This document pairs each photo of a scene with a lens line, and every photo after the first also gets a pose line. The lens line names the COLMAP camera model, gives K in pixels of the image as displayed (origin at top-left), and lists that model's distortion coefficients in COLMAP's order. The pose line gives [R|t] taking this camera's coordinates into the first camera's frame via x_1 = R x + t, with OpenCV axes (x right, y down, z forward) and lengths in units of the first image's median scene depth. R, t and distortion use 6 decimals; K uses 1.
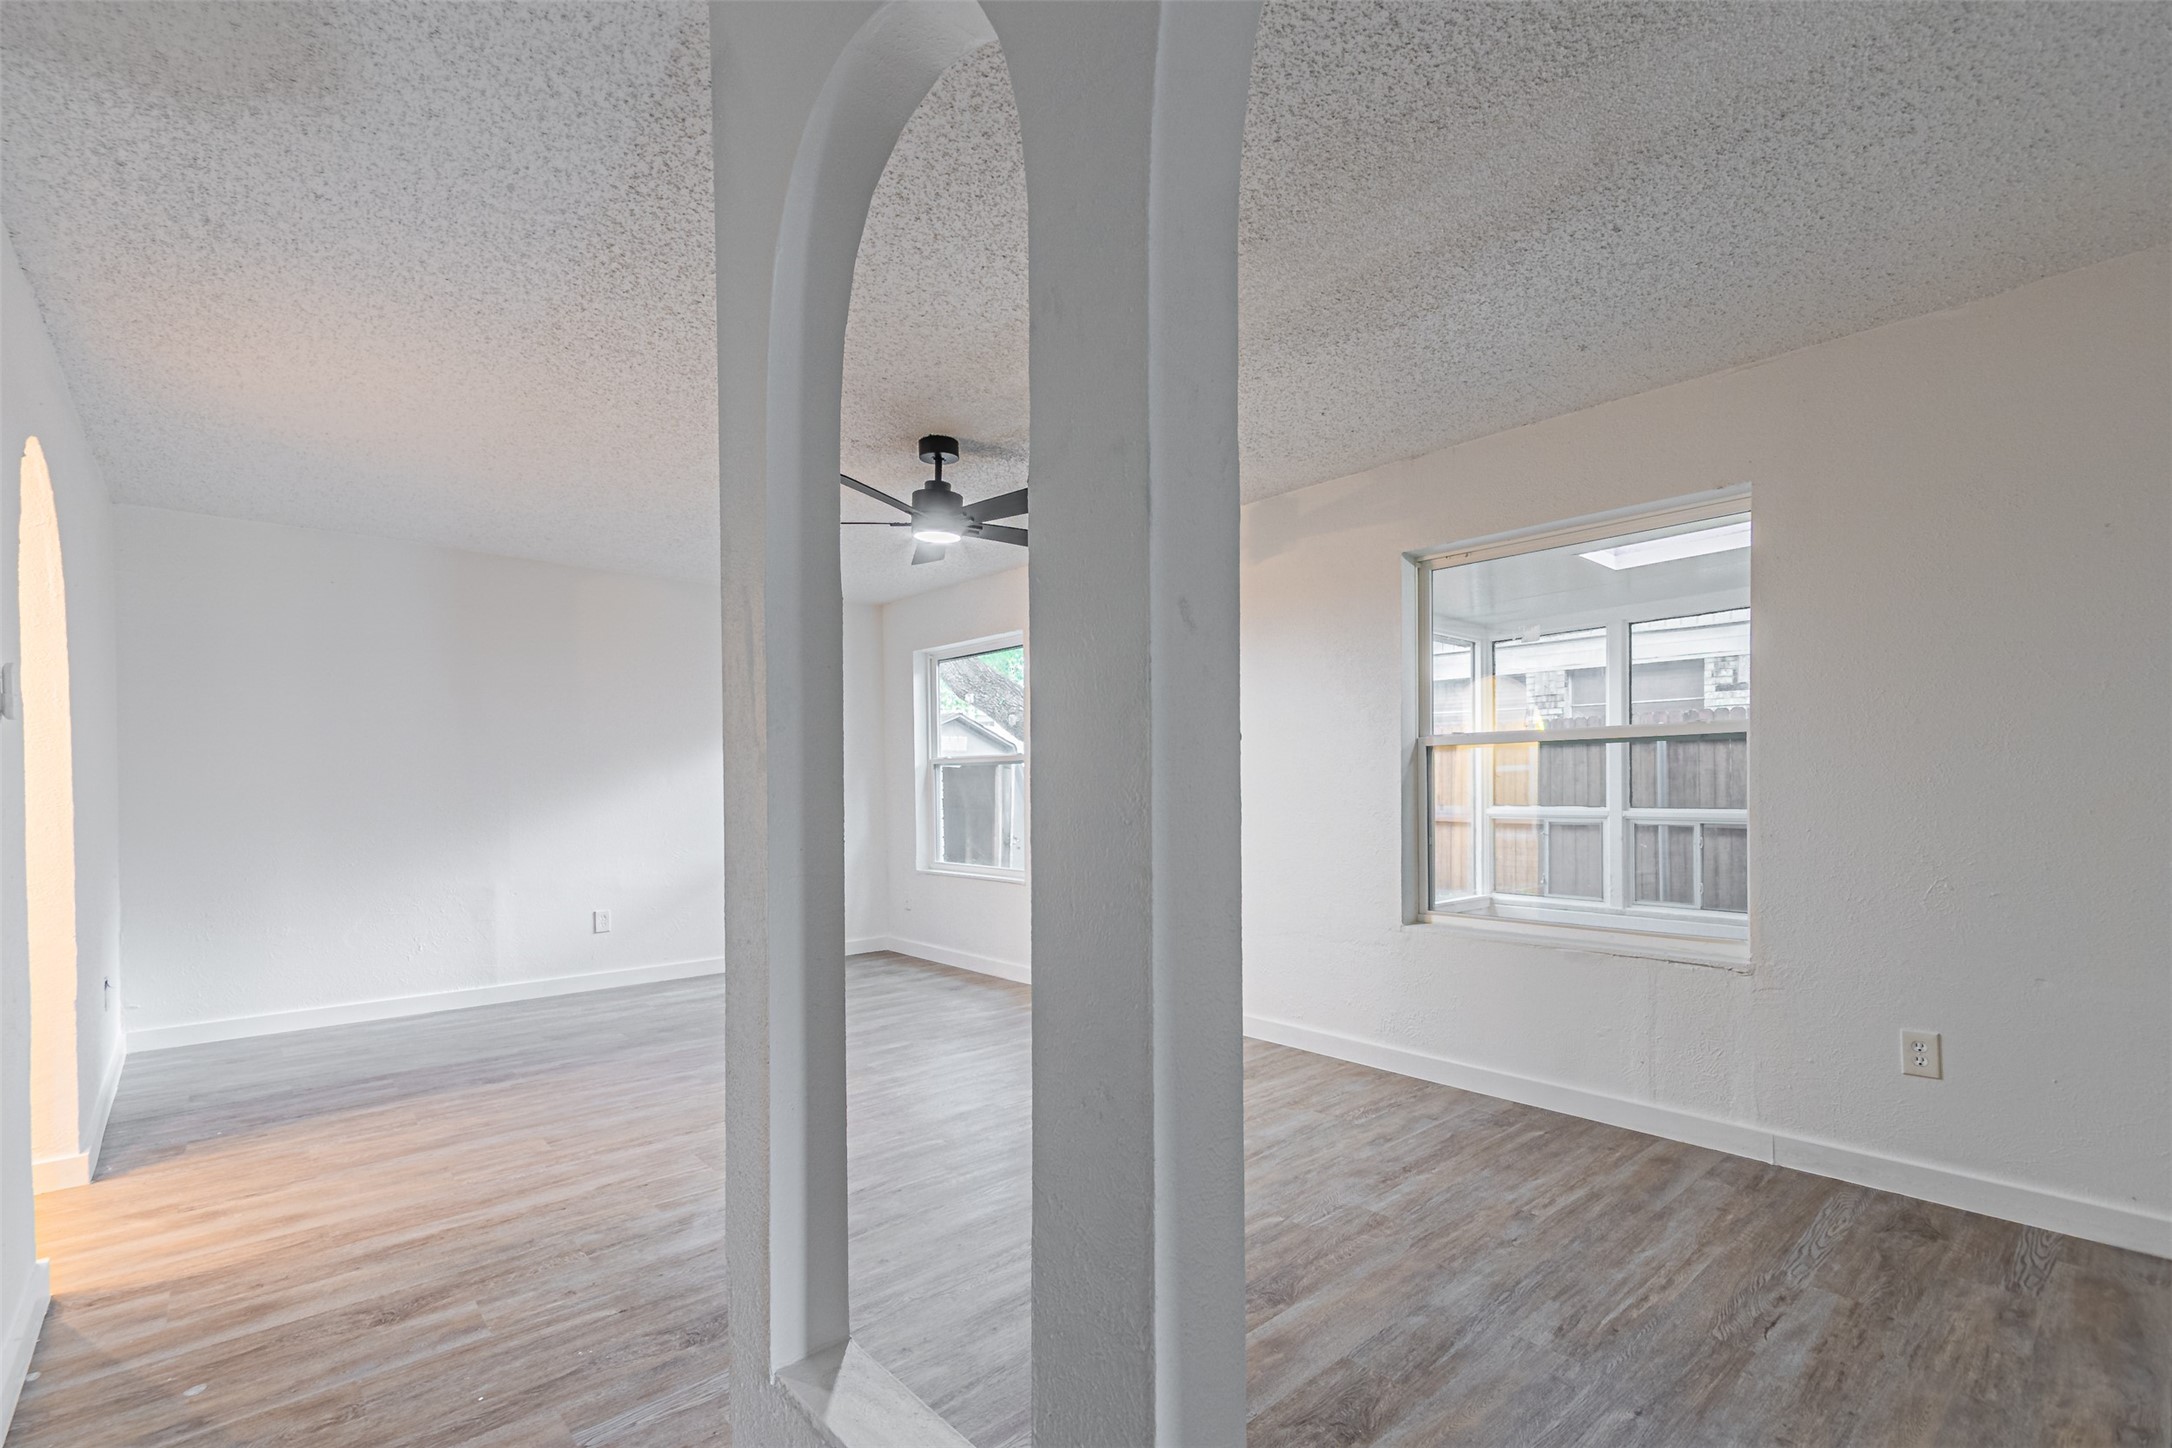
lens RADIAL K [[949.3, 0, 1071.0], [0, 949.3, 751.1], [0, 0, 1]] dist [0.004966, -0.000177]
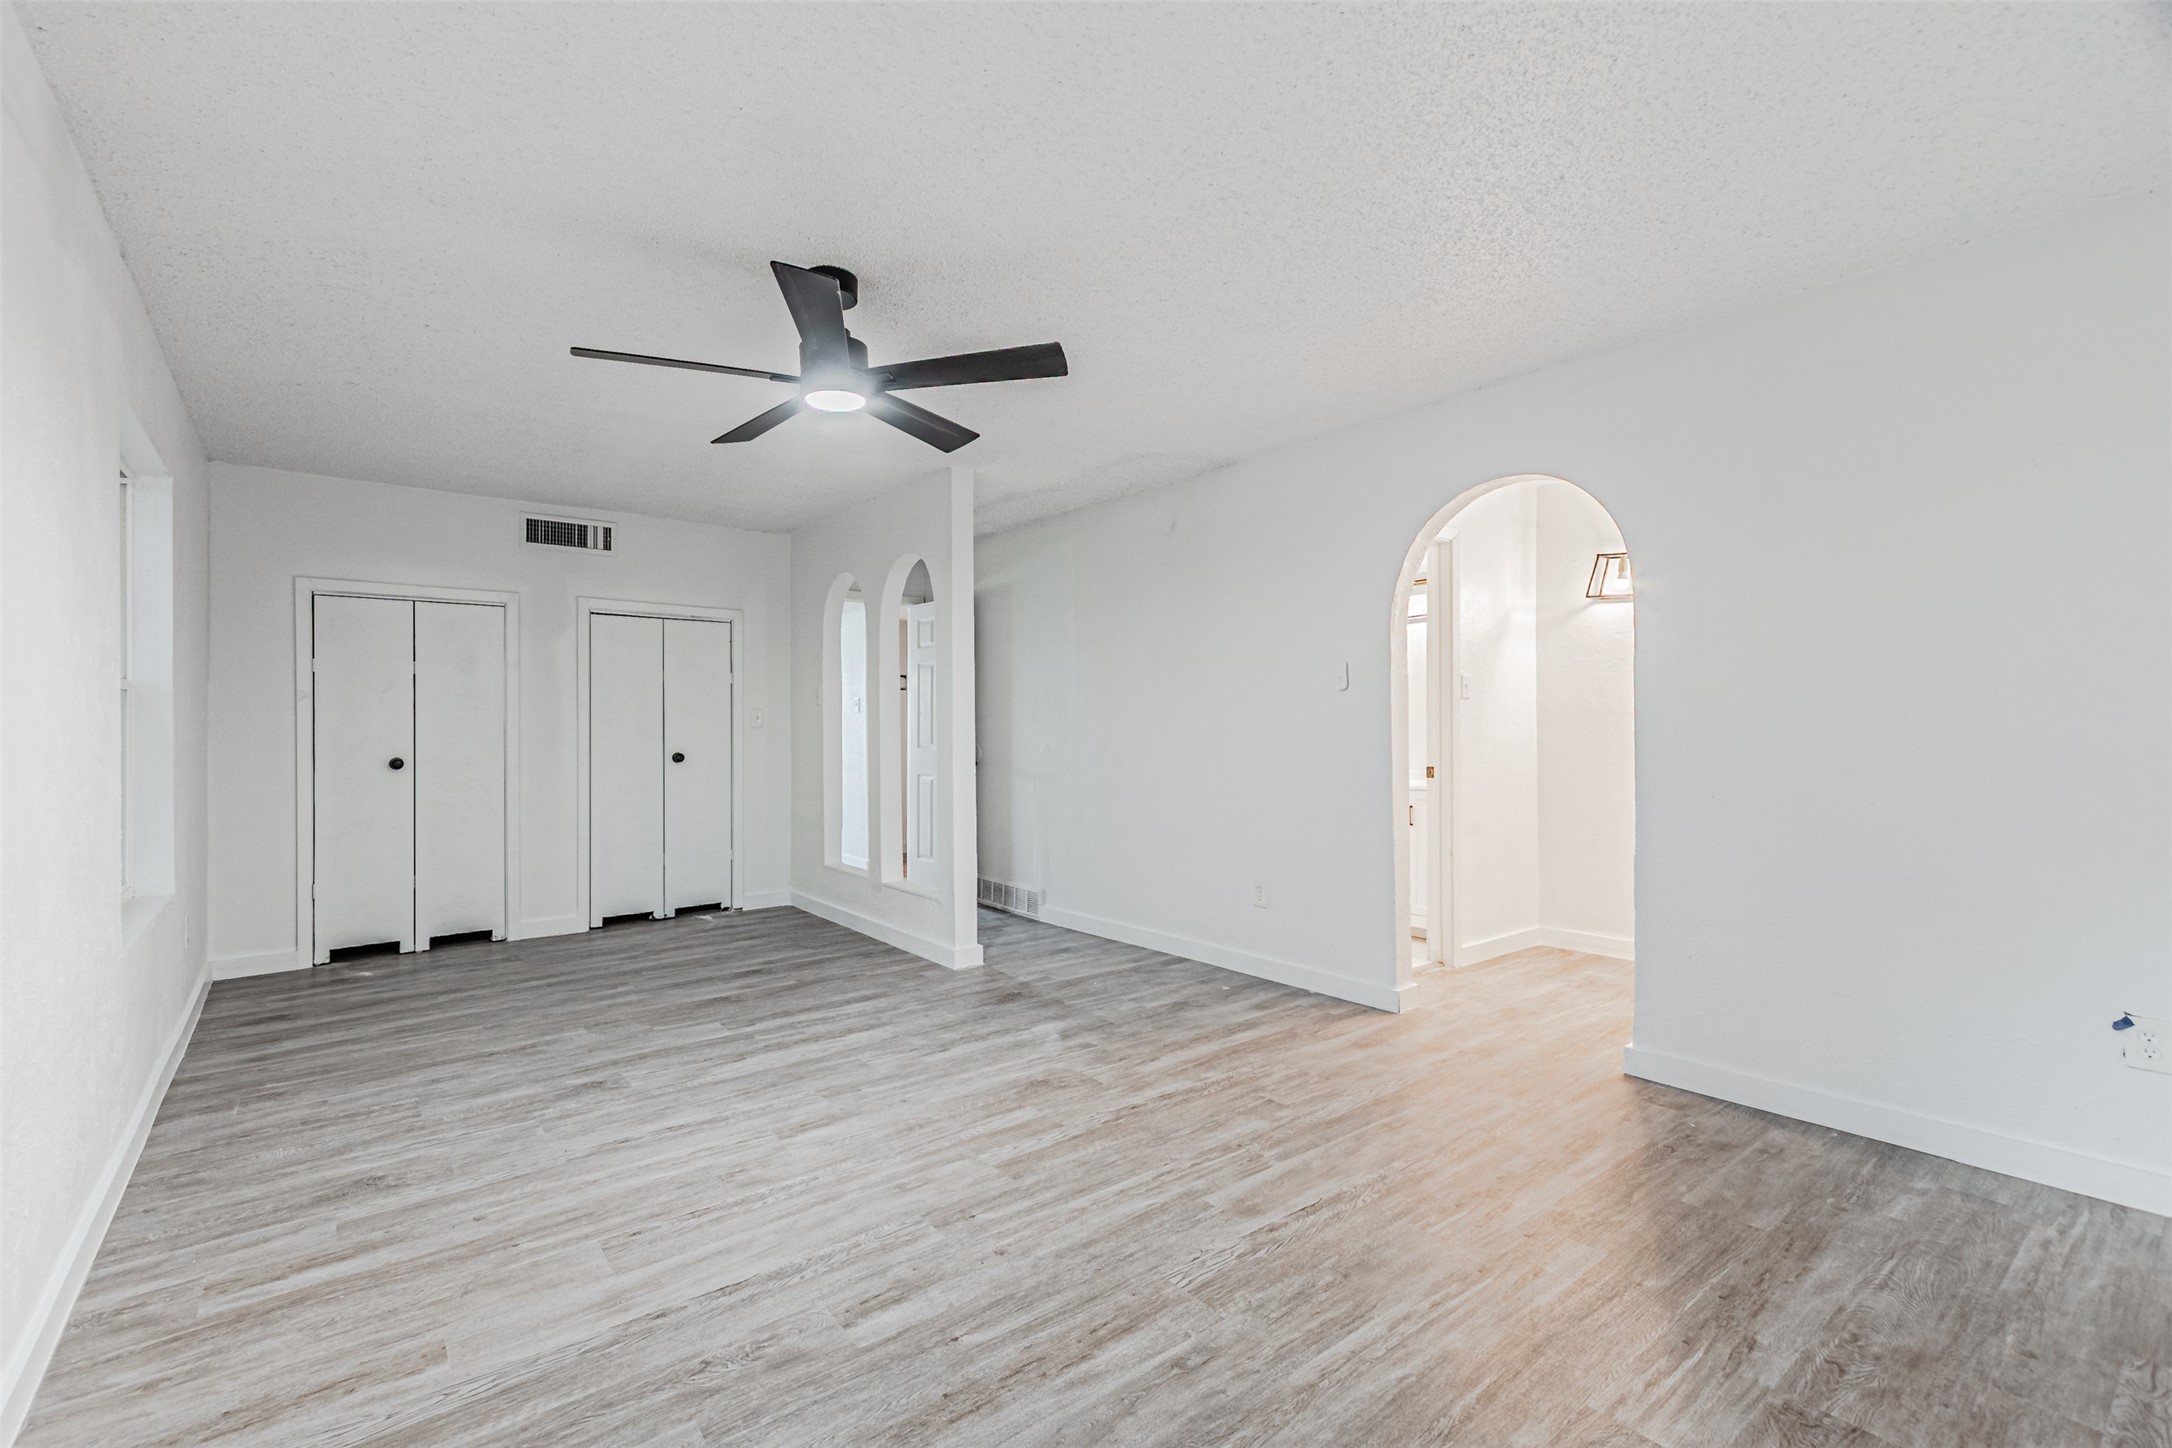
lens RADIAL K [[949.3, 0, 1071.0], [0, 949.3, 751.1], [0, 0, 1]] dist [0.004966, -0.000177]
pose [[-0.998189, 0.011893, 0.058971, -0.468643], [0.011450, 0.999904, -0.007847, 0.078990], [-0.059059, -0.007158, -0.998229, 2.242294]]
